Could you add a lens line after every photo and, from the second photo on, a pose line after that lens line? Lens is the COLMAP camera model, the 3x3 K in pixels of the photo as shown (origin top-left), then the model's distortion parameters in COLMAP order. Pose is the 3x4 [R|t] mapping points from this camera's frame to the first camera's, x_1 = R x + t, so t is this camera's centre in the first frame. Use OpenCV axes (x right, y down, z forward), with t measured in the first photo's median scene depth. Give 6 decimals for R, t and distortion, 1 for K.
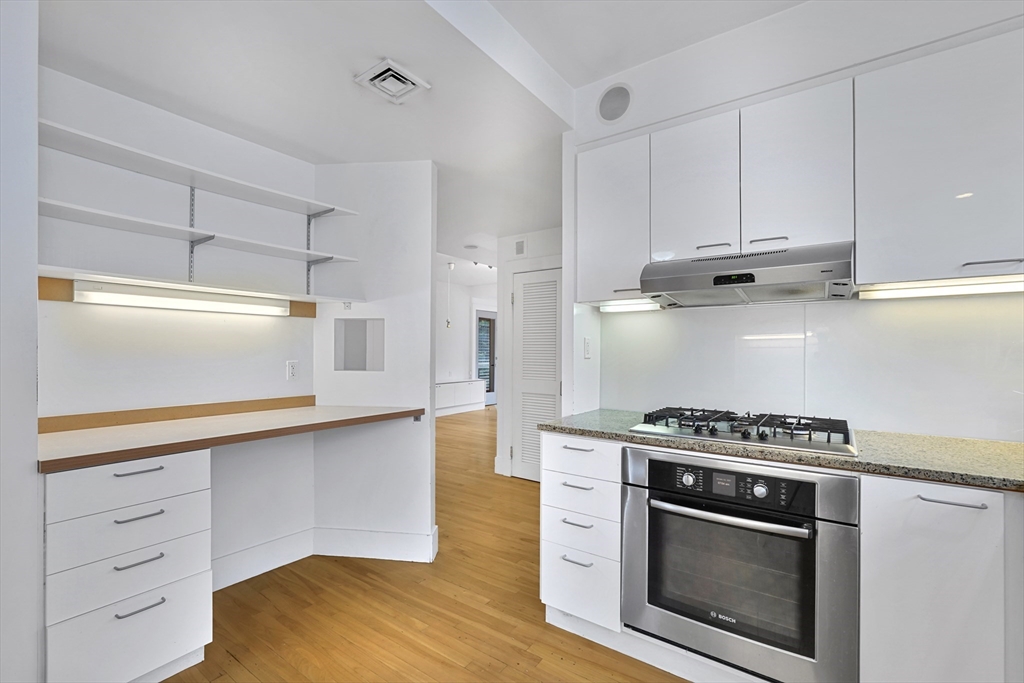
lens RADIAL K [[438.4, 0, 513.1], [0, 438.4, 347.1], [0, 0, 1]] dist [-0.013323, 0.002845]
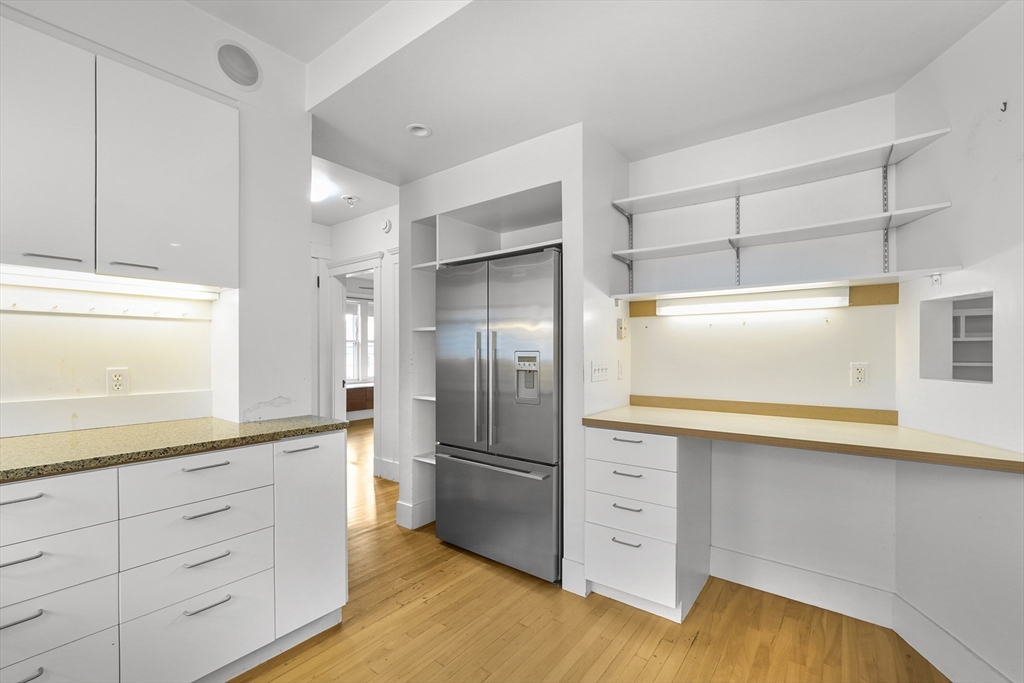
lens RADIAL K [[438.4, 0, 512.0], [0, 438.4, 352.0], [0, 0, 1]] dist [-0.013323, 0.002845]
pose [[-0.032104, -0.004036, -0.999476, 0.298590], [0.010510, 0.999935, -0.004375, 0.009826], [0.999429, -0.010645, -0.032060, 0.412587]]
